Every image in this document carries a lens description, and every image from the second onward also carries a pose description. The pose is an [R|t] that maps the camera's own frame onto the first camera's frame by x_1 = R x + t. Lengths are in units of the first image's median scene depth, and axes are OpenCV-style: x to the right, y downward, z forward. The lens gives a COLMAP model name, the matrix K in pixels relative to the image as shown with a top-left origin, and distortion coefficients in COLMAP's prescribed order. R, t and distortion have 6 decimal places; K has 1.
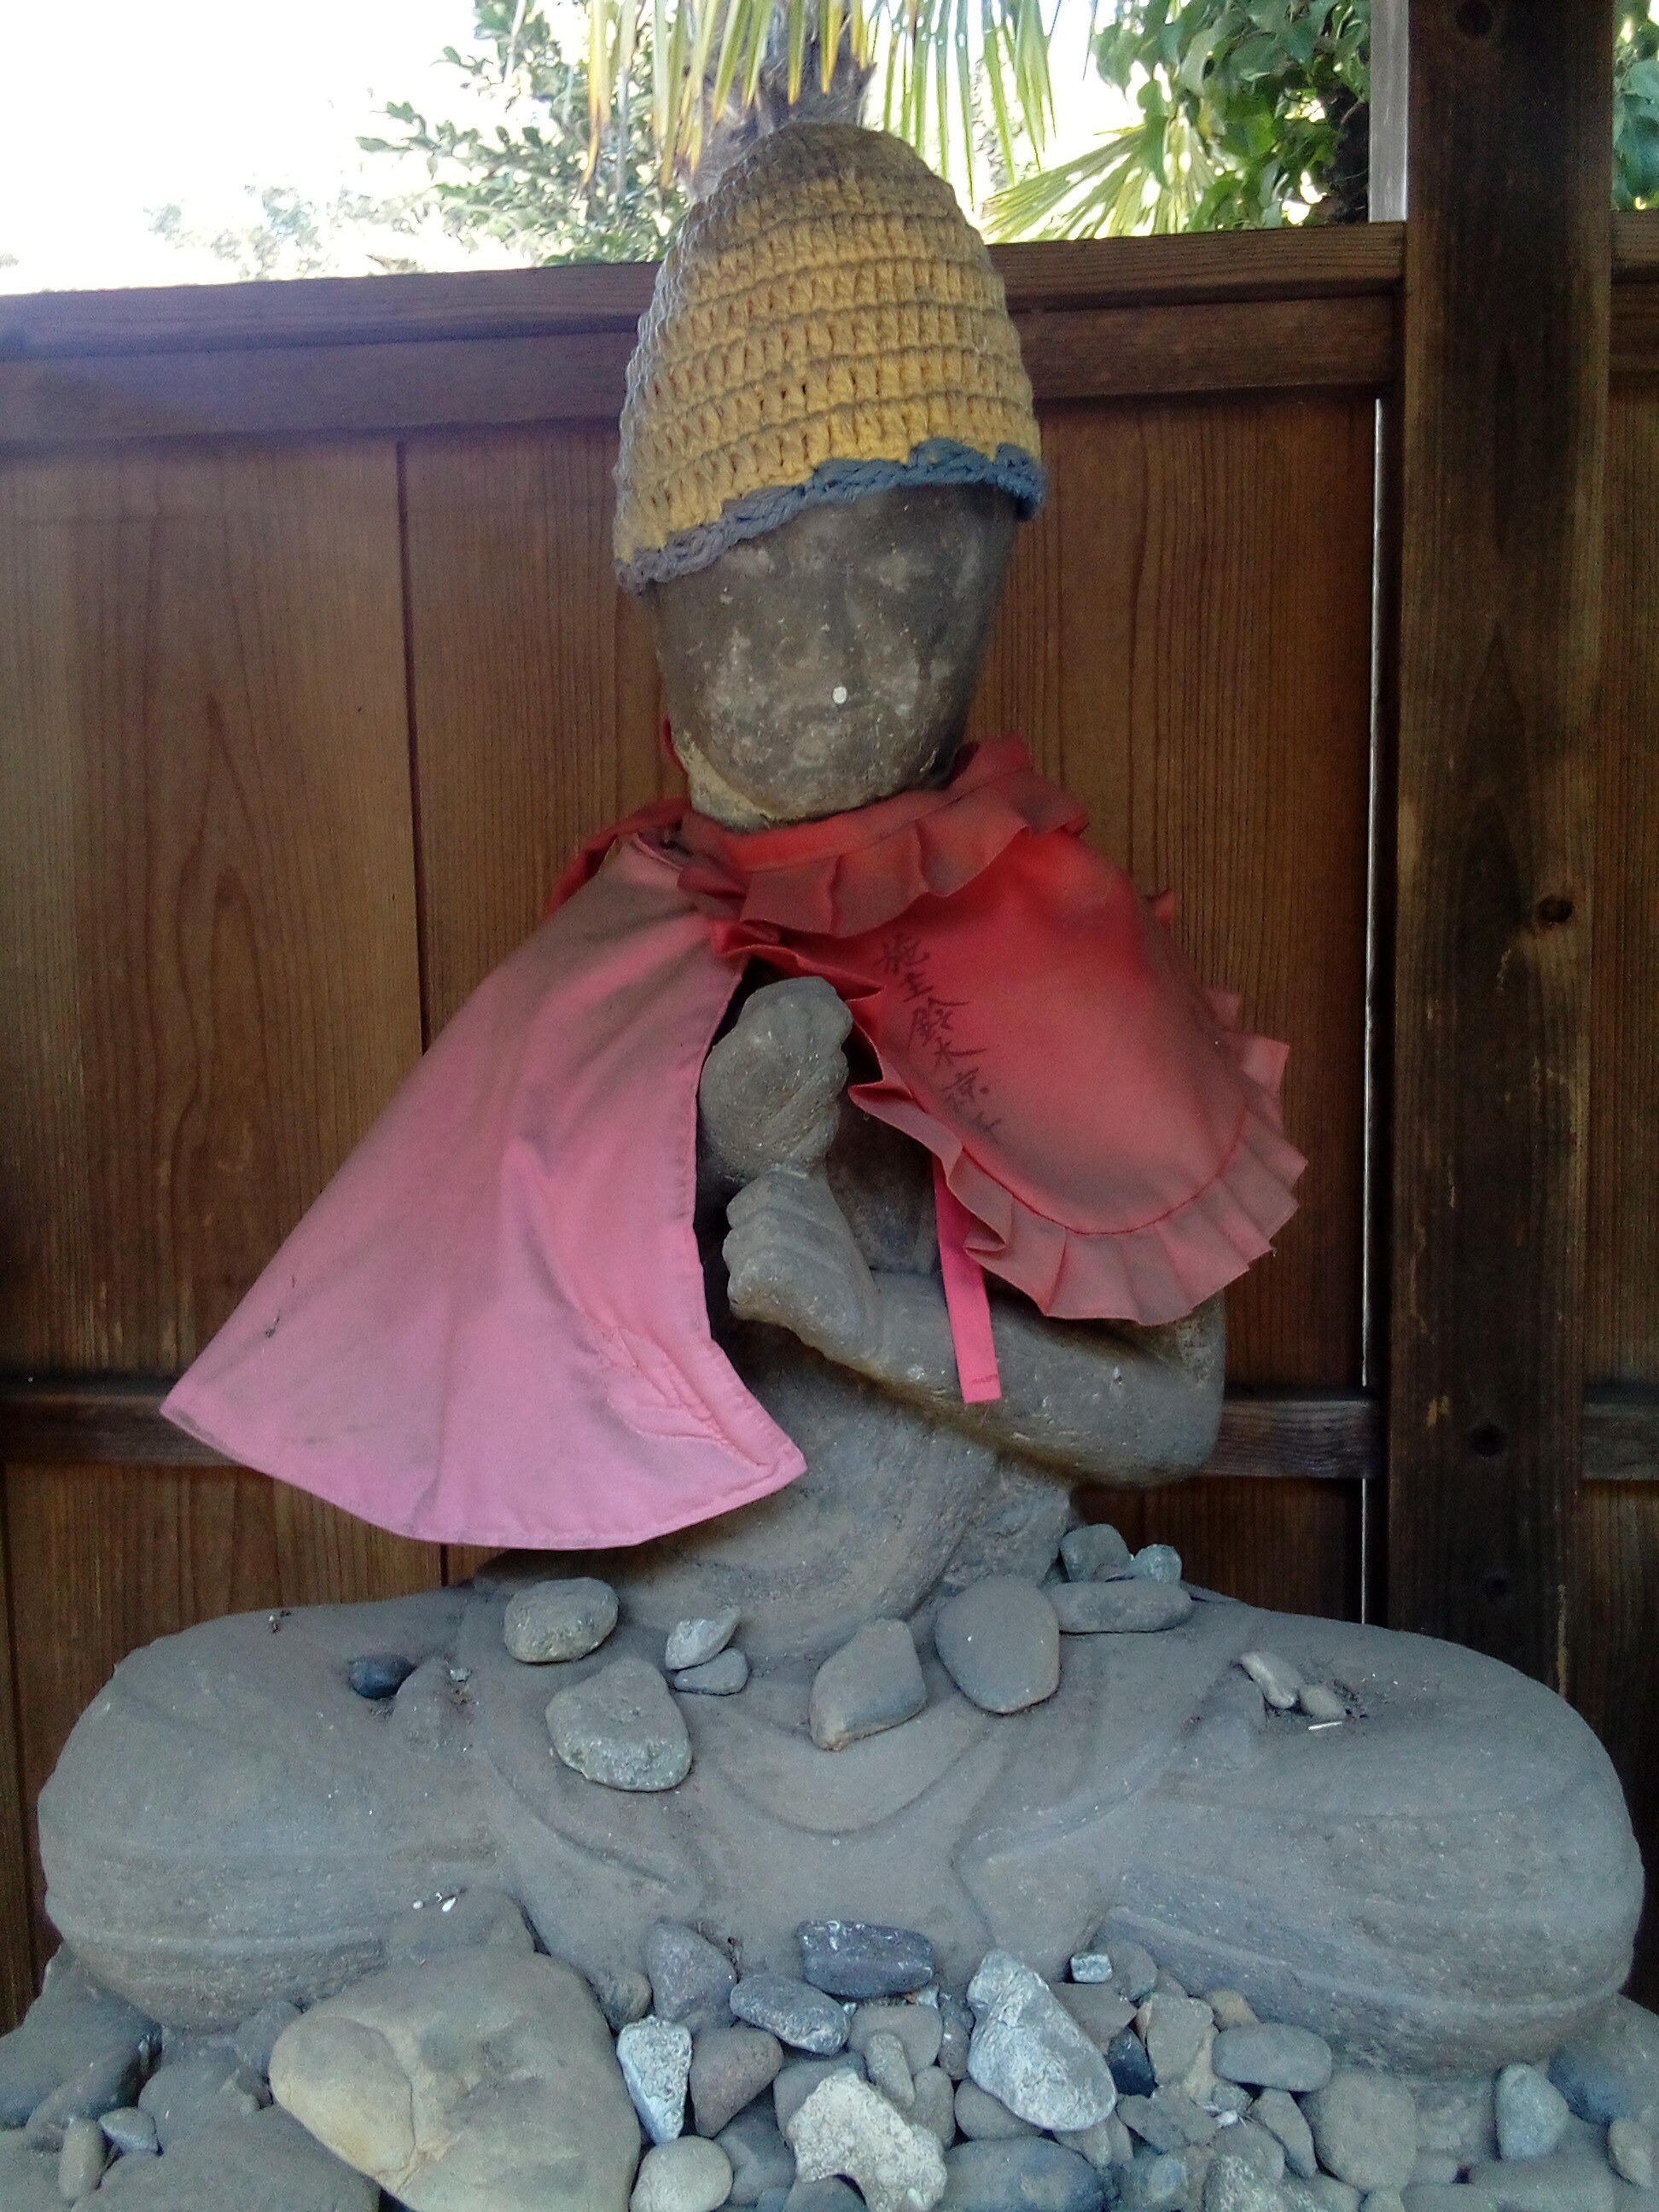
lens RADIAL K [[1796.8, 0, 859.7], [0, 1796.8, 1118.9], [0, 0, 1]] dist [0.091086, -0.155707]
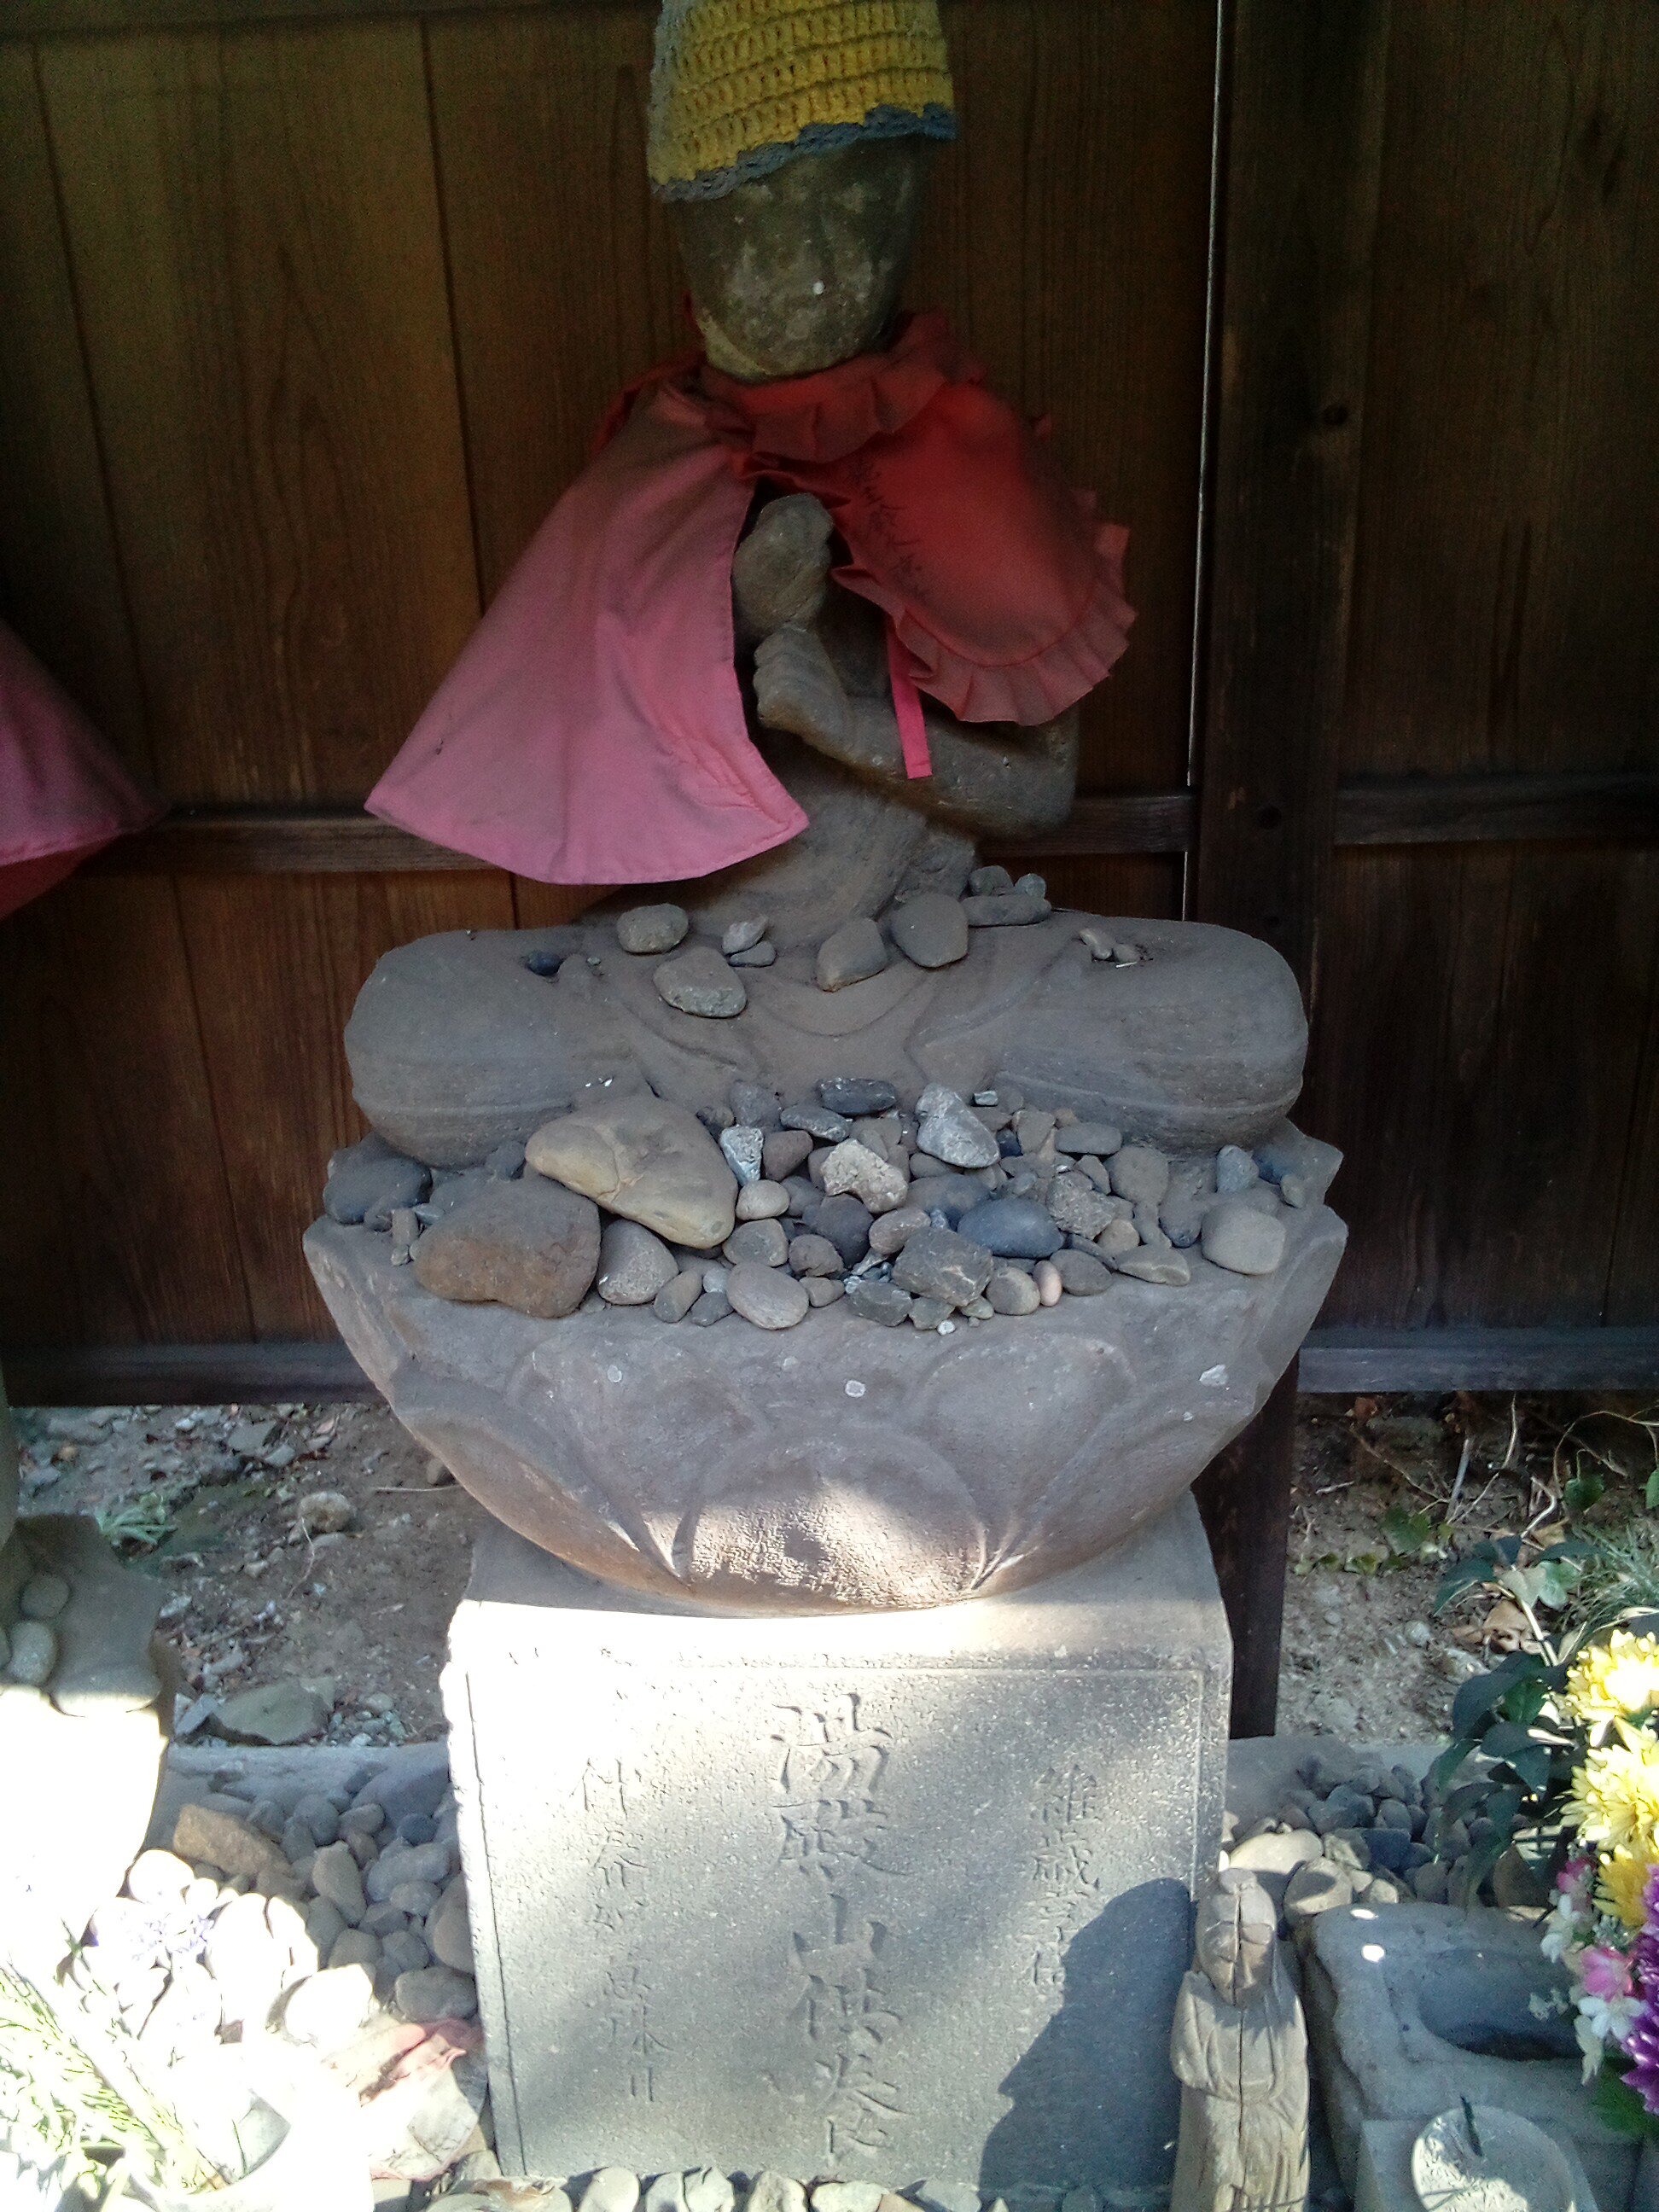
lens RADIAL K [[1775.3, 0, 835.0], [0, 1775.3, 1107.4], [0, 0, 1]] dist [0.073870, -0.125678]
pose [[0.998999, -0.033483, 0.029675, -0.063018], [0.024012, 0.960898, 0.275859, 0.003169], [-0.037751, -0.274870, 0.960740, -0.583168]]
